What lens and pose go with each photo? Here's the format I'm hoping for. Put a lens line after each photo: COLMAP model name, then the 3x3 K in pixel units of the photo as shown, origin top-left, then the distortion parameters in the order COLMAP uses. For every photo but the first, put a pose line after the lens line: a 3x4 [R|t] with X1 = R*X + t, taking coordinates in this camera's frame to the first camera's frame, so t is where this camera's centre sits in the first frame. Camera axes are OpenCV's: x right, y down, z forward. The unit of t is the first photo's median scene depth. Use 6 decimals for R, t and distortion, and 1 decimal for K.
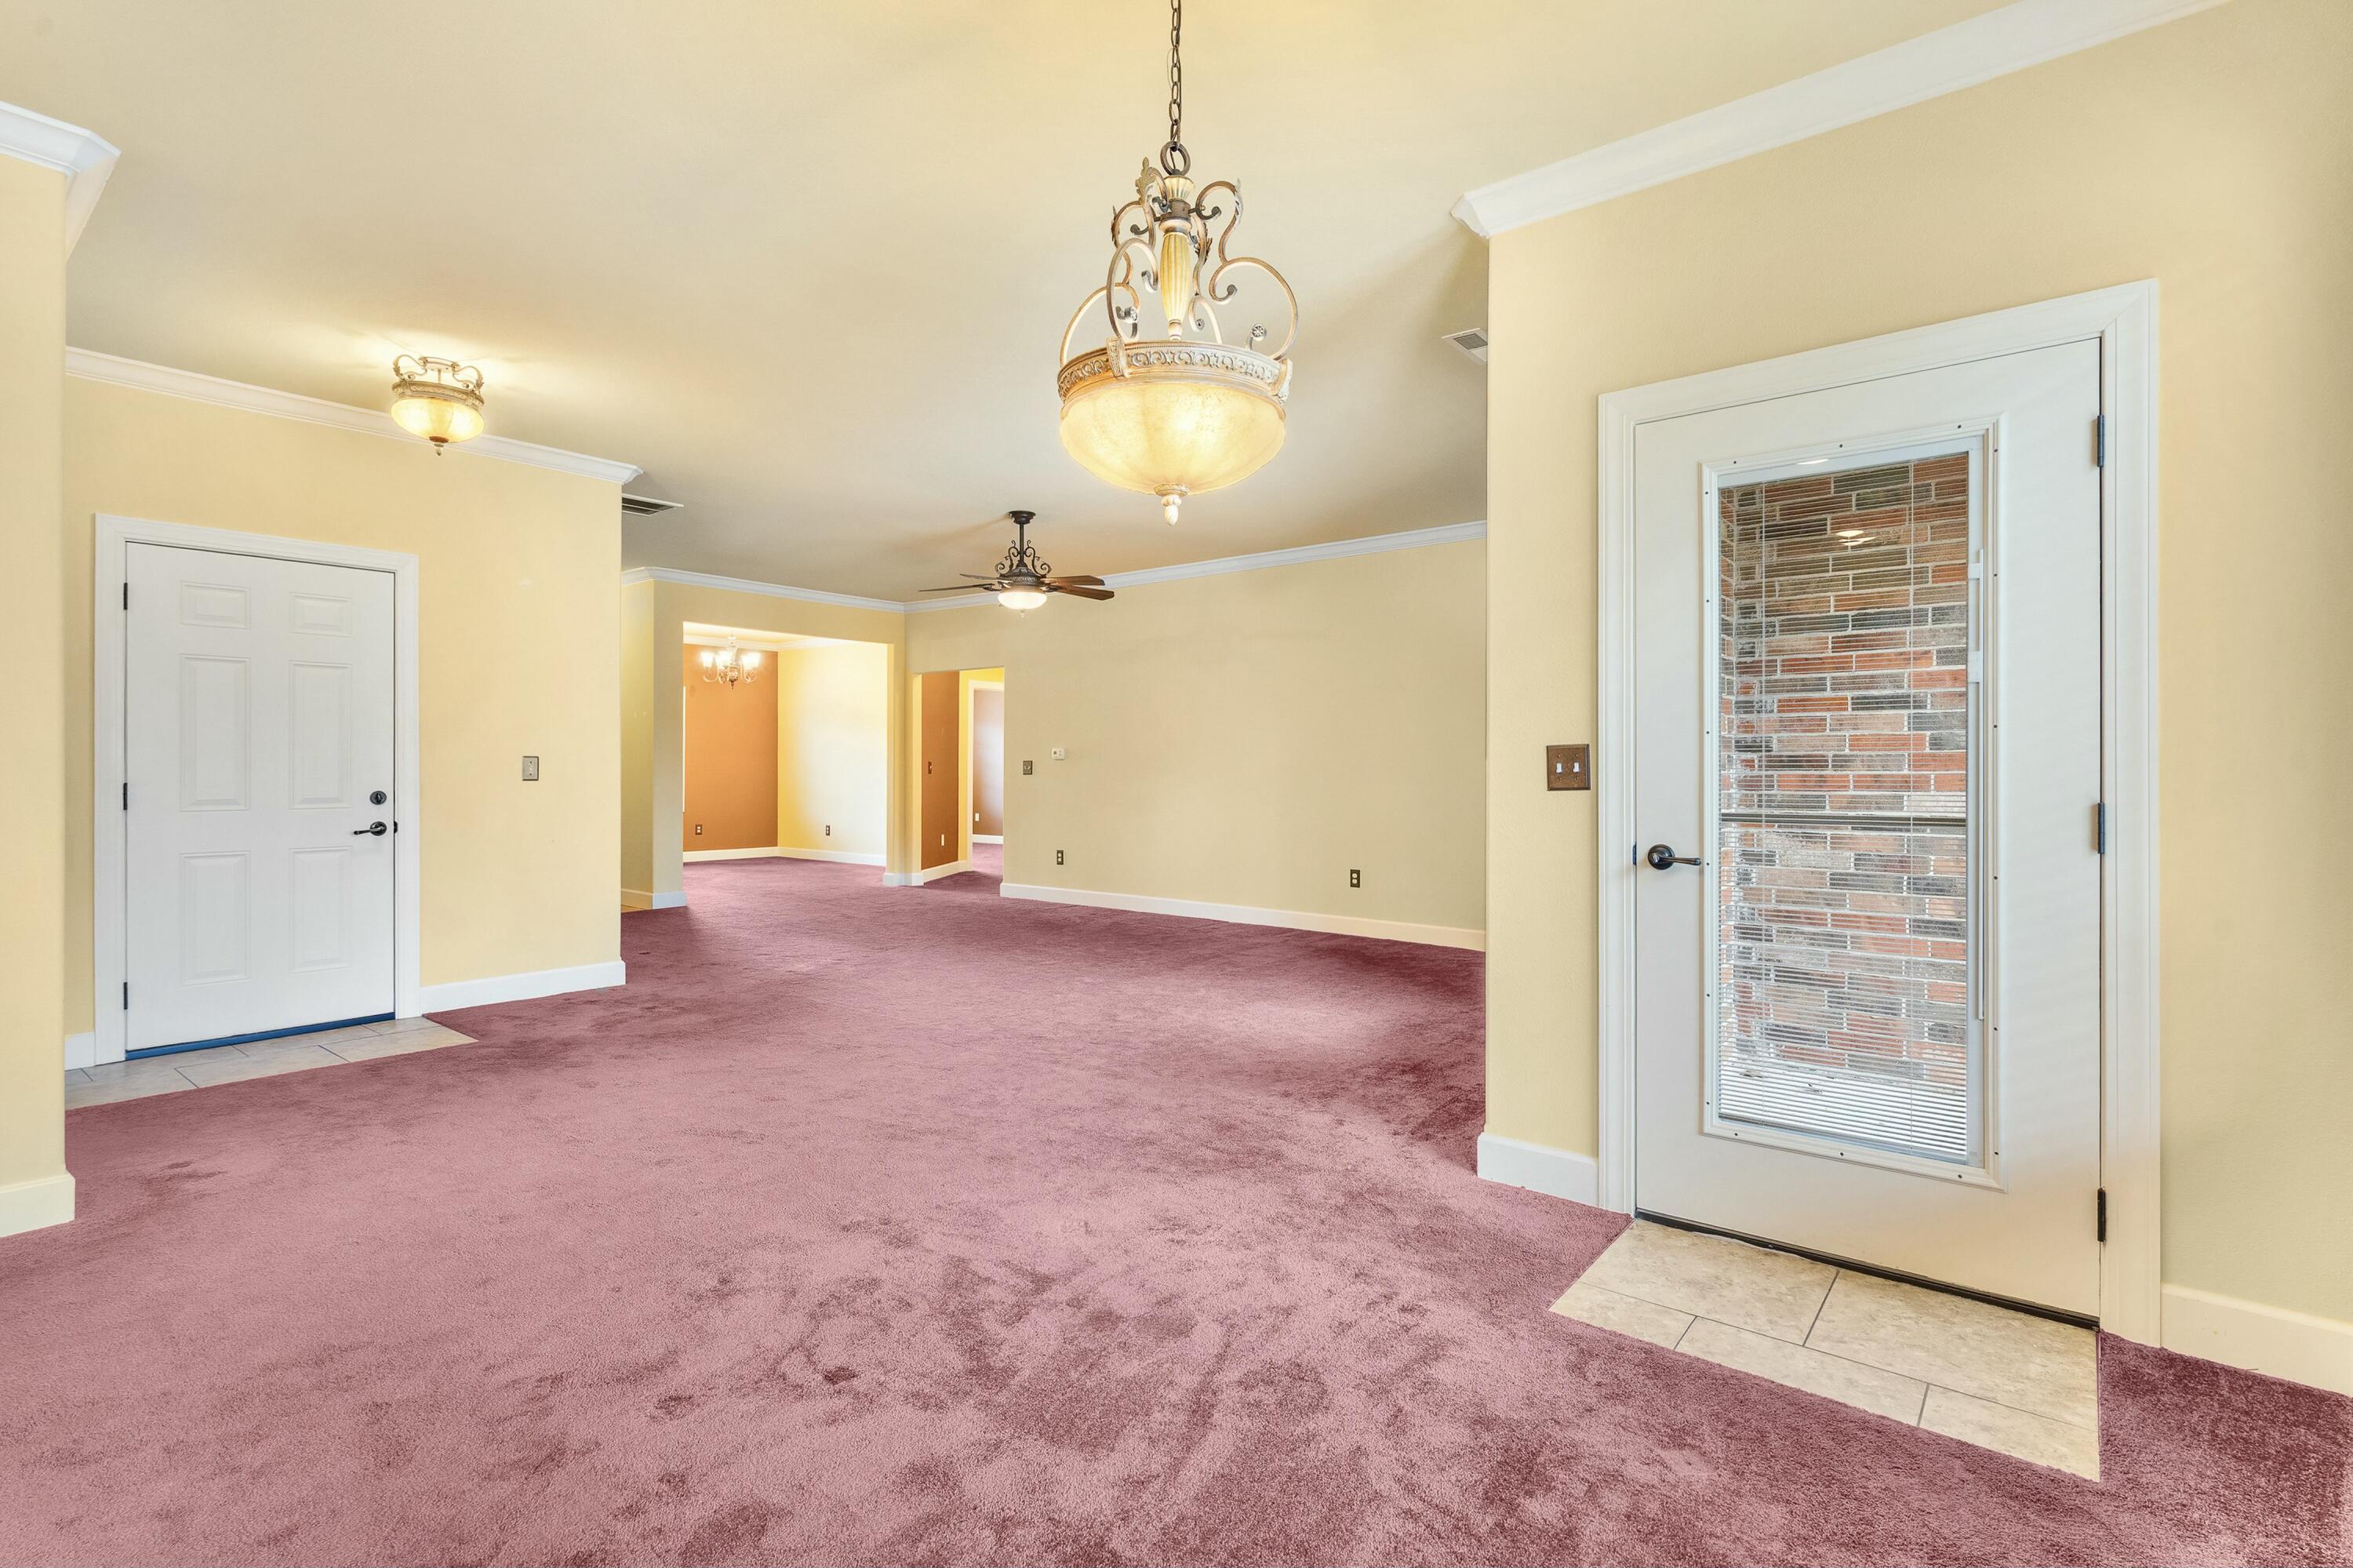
lens RADIAL K [[1109.0, 0, 1165.5], [0, 1109.0, 764.7], [0, 0, 1]] dist [-0.001388, 0.000111]
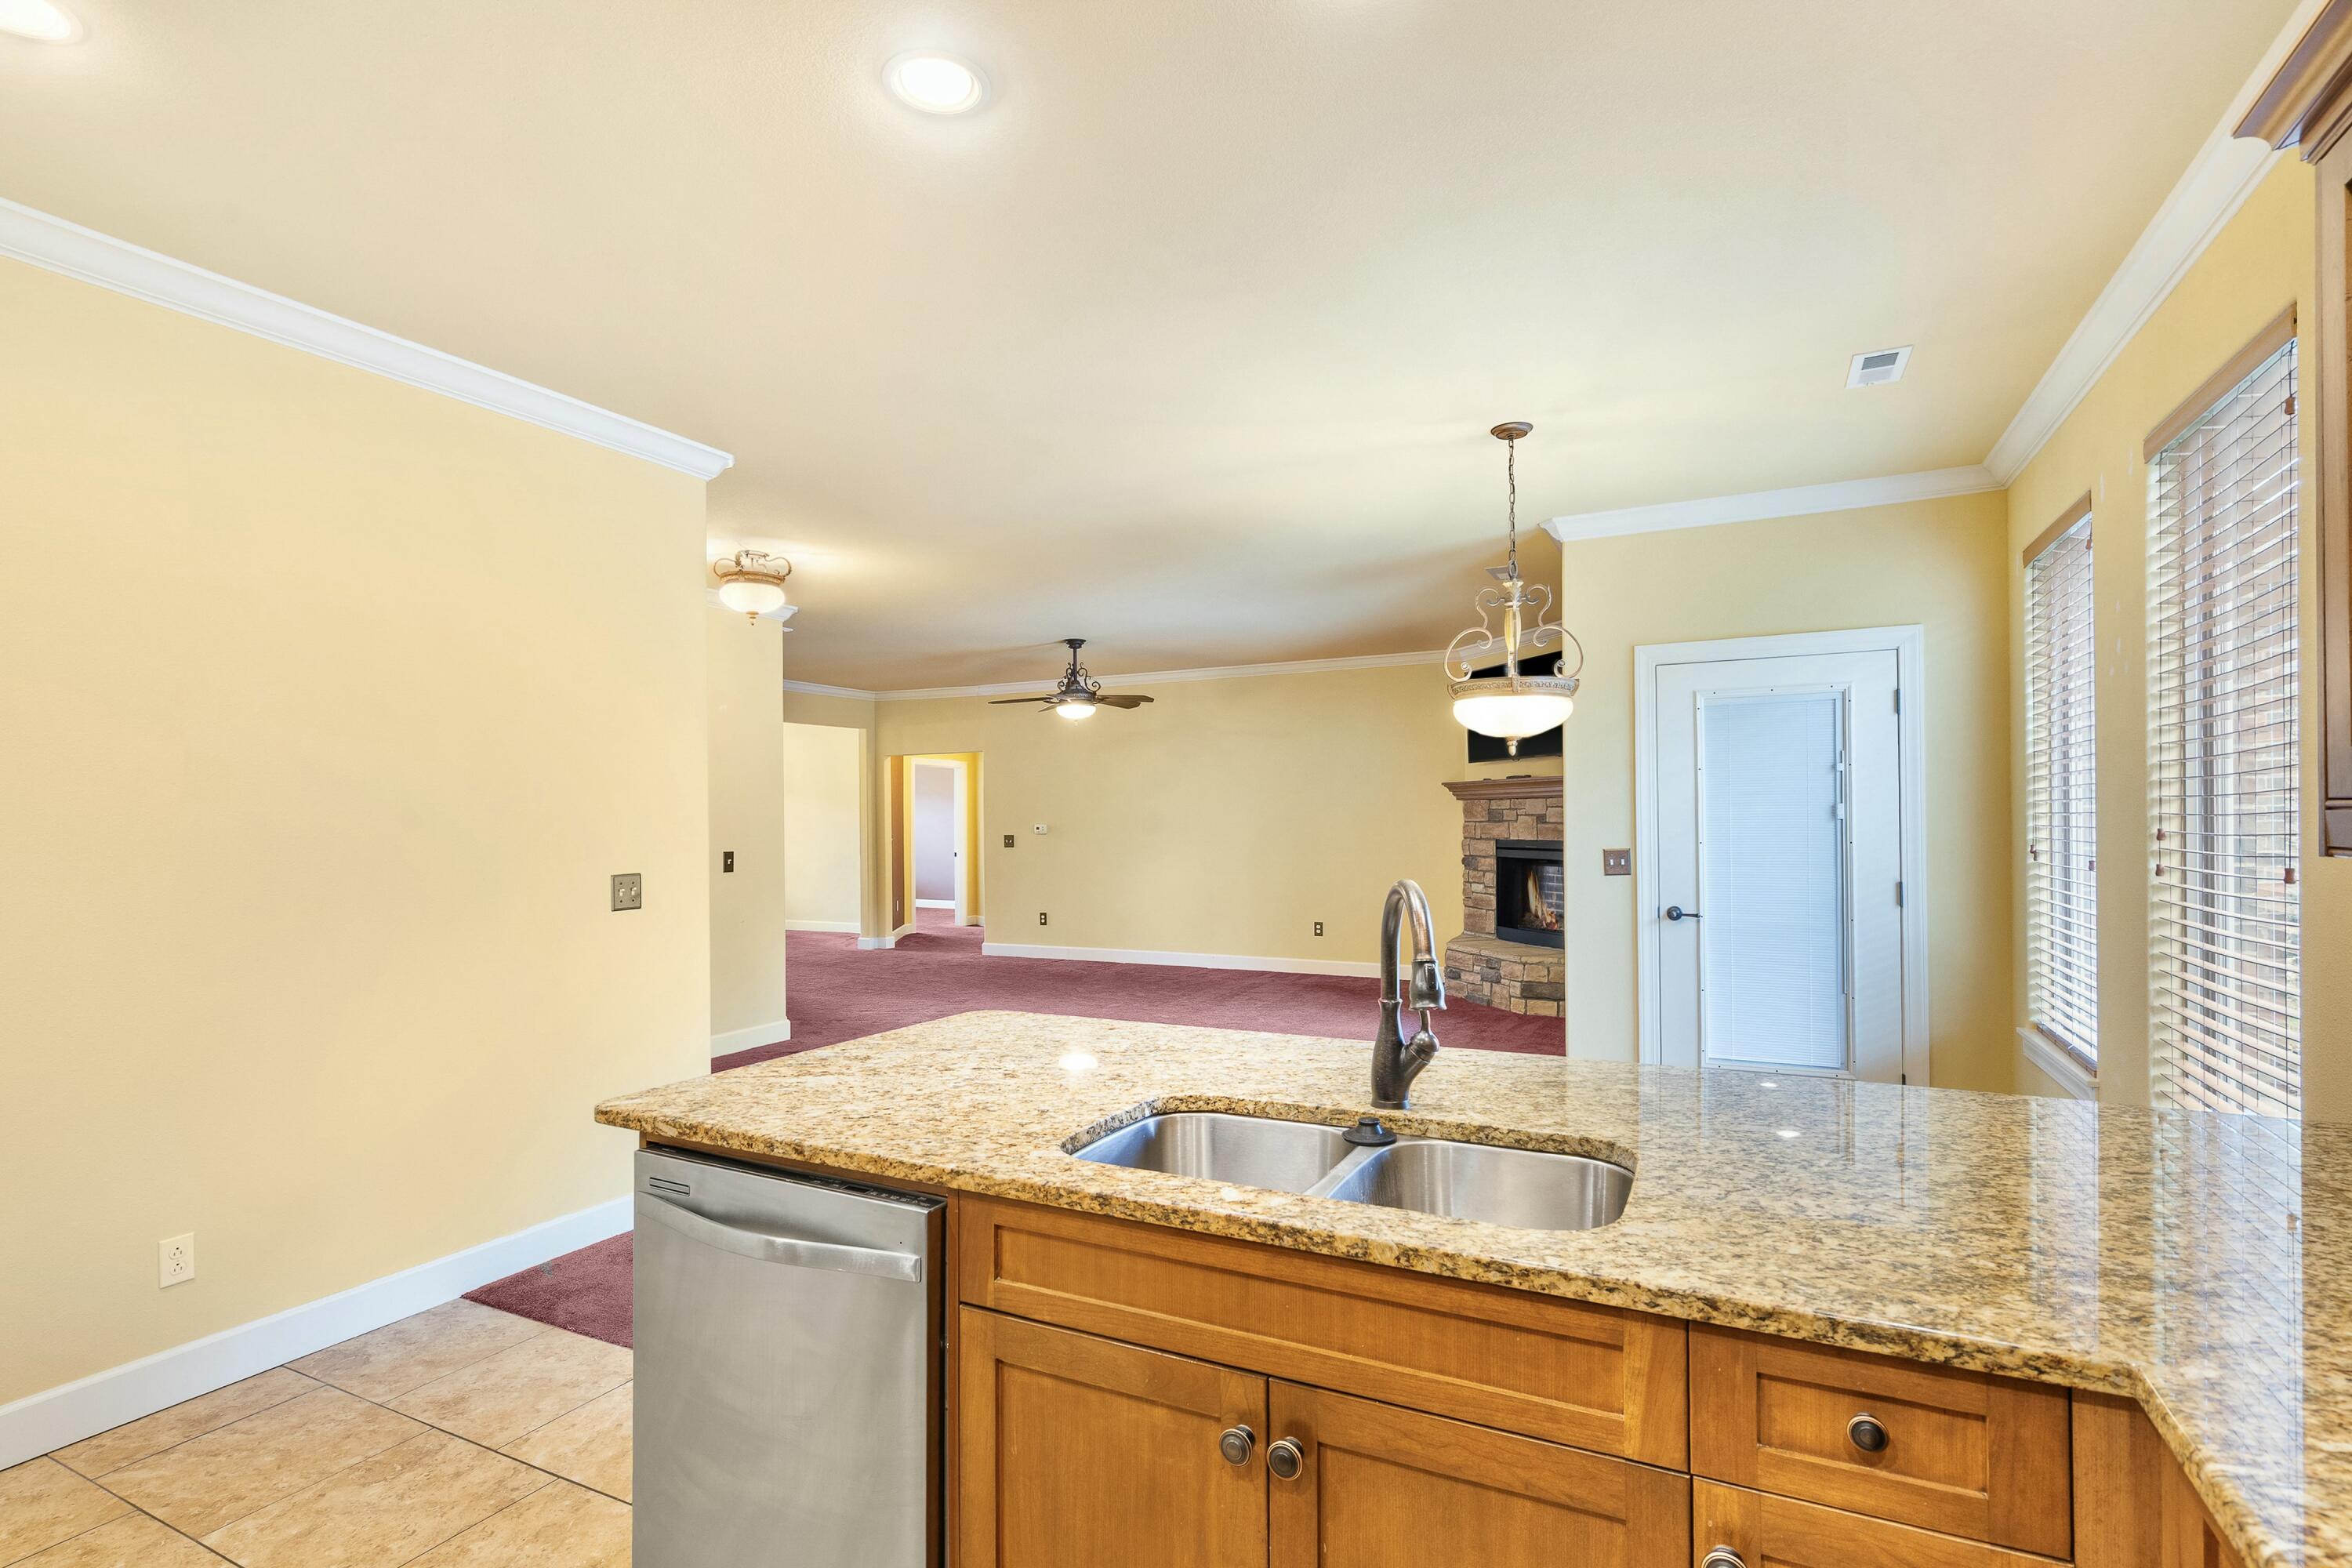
lens RADIAL K [[1123.7, 0, 1175.9], [0, 1123.7, 813.6], [0, 0, 1]] dist [0.000898, 0.000122]
pose [[0.976313, -0.012337, 0.216010, -0.292083], [0.012274, 0.999923, 0.001637, -0.036221], [-0.216014, 0.001053, 0.976390, -0.234977]]
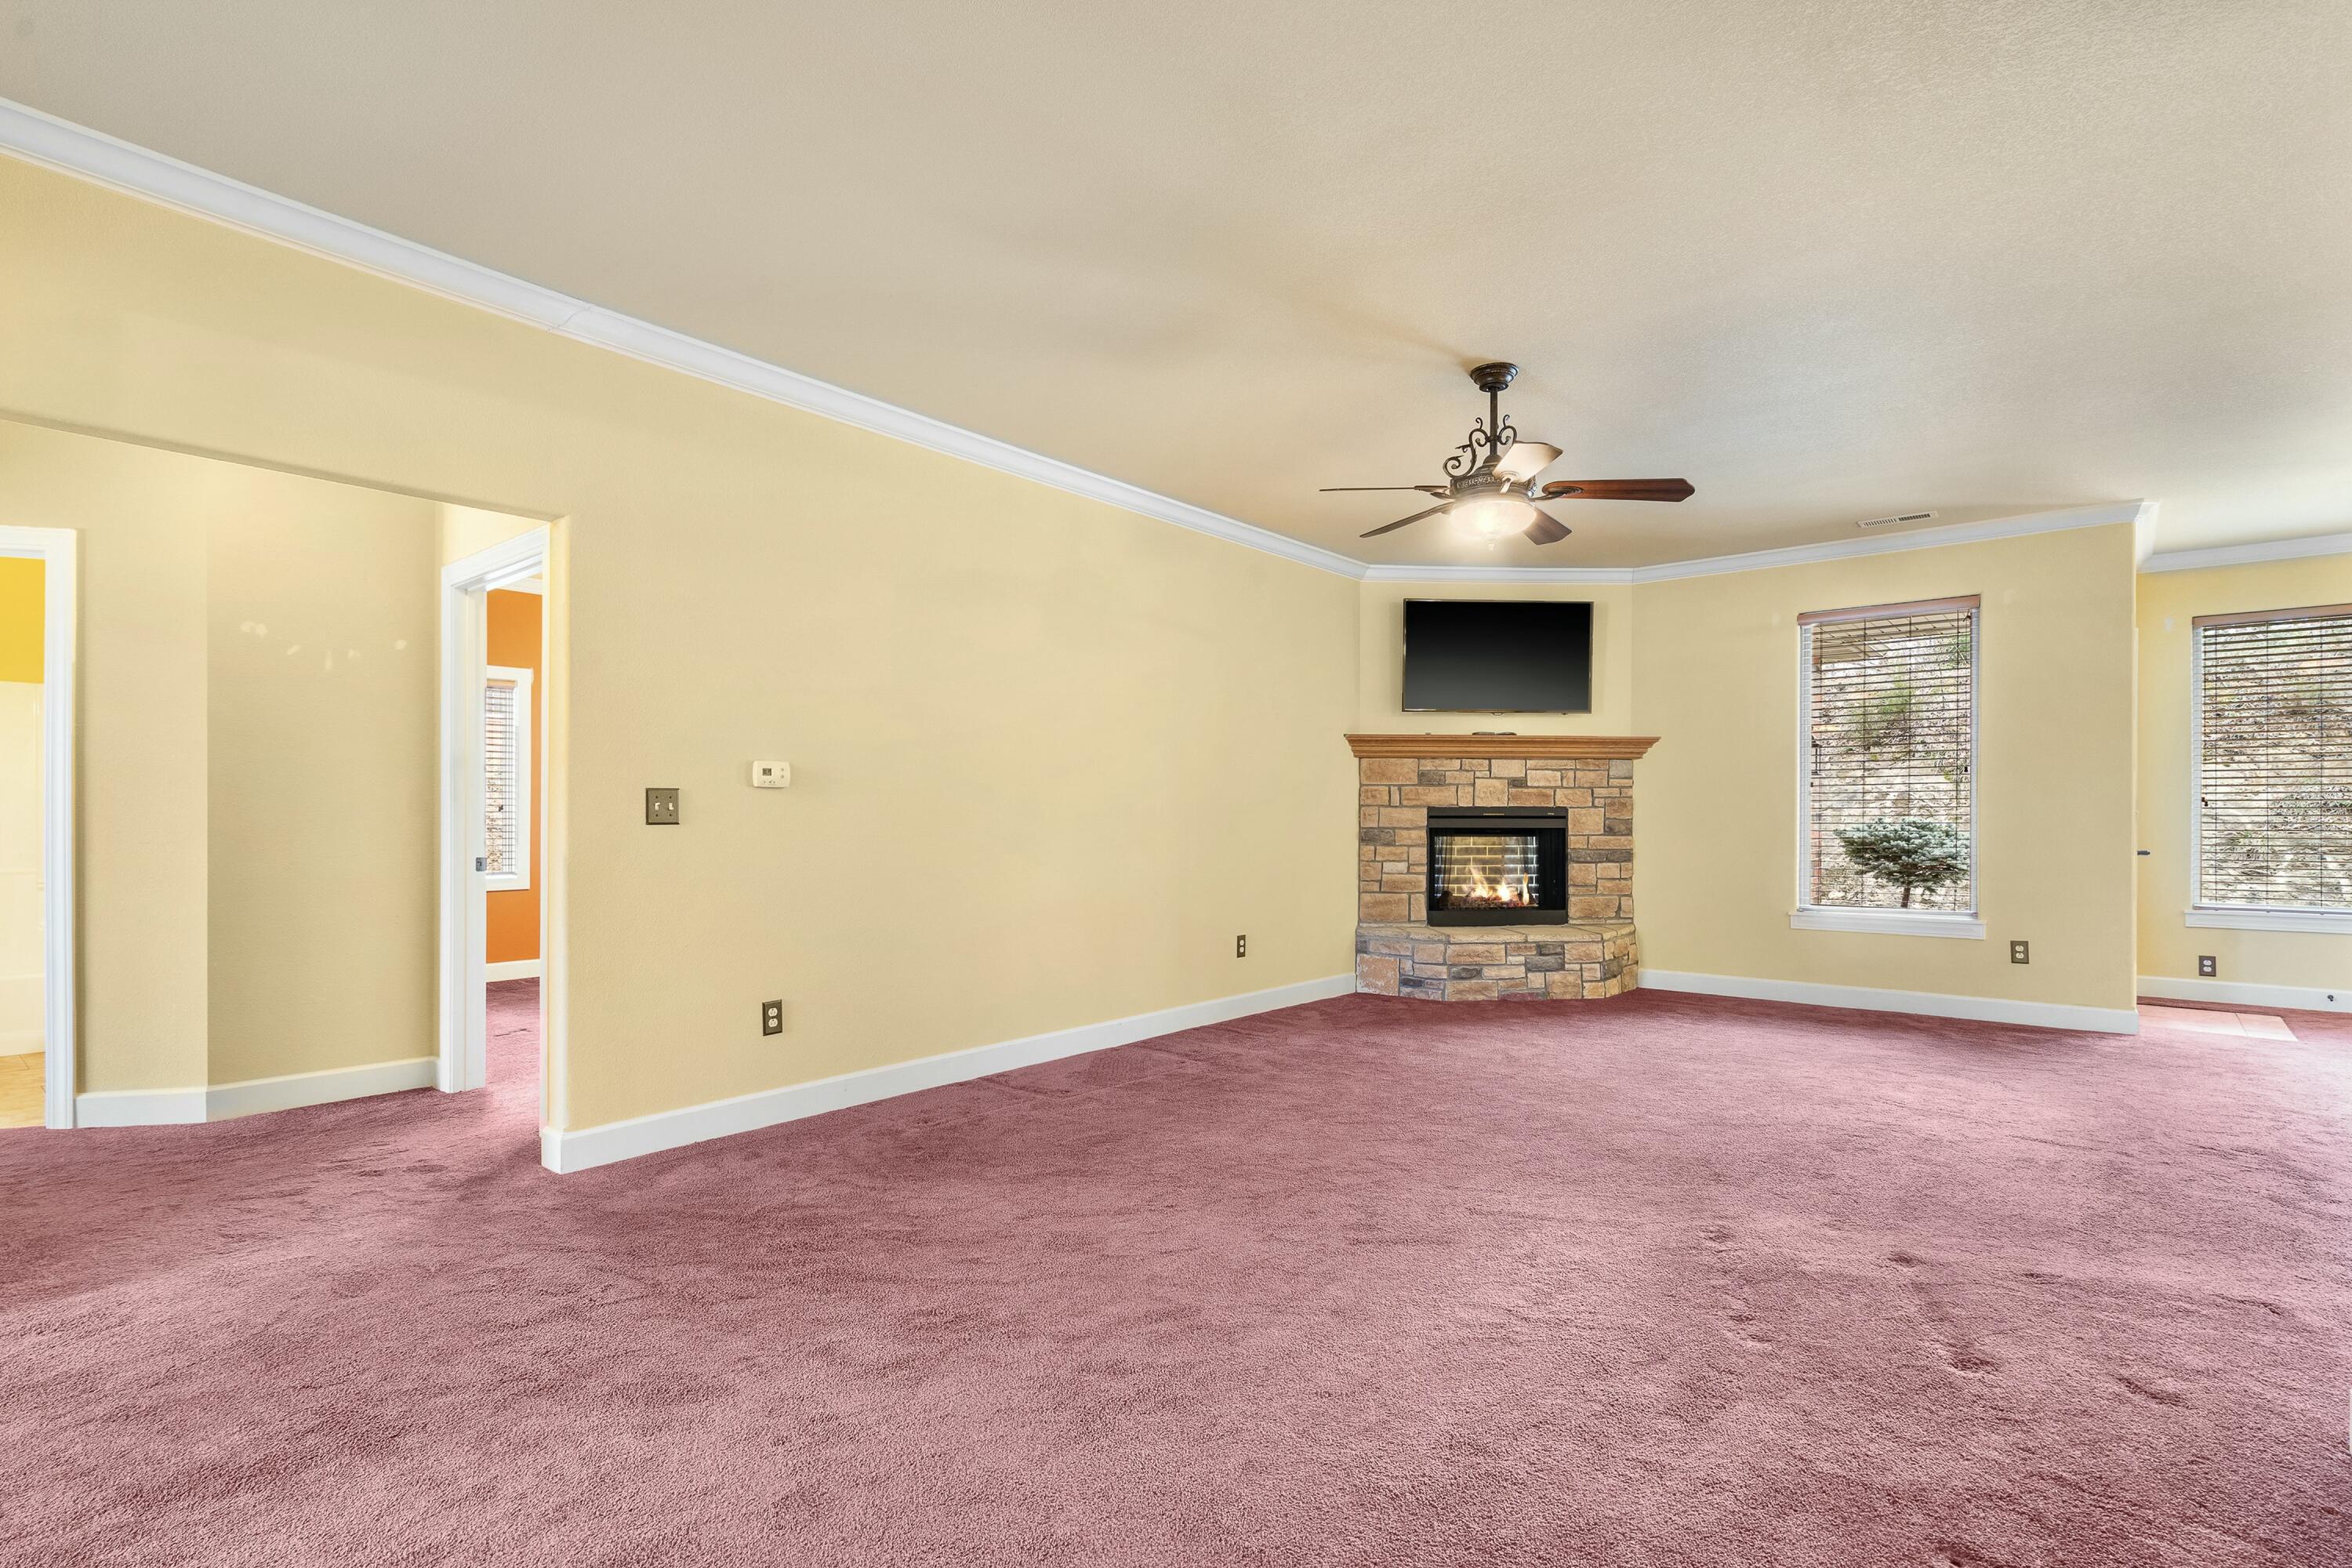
lens RADIAL K [[1107.4, 0, 1172.8], [0, 1107.4, 807.2], [0, 0, 1]] dist [0.000253, 0.000505]
pose [[0.018327, 0.002824, 0.999828, -0.714052], [-0.005022, 0.999984, -0.002732, 0.004177], [-0.999819, -0.004971, 0.018341, 1.160511]]
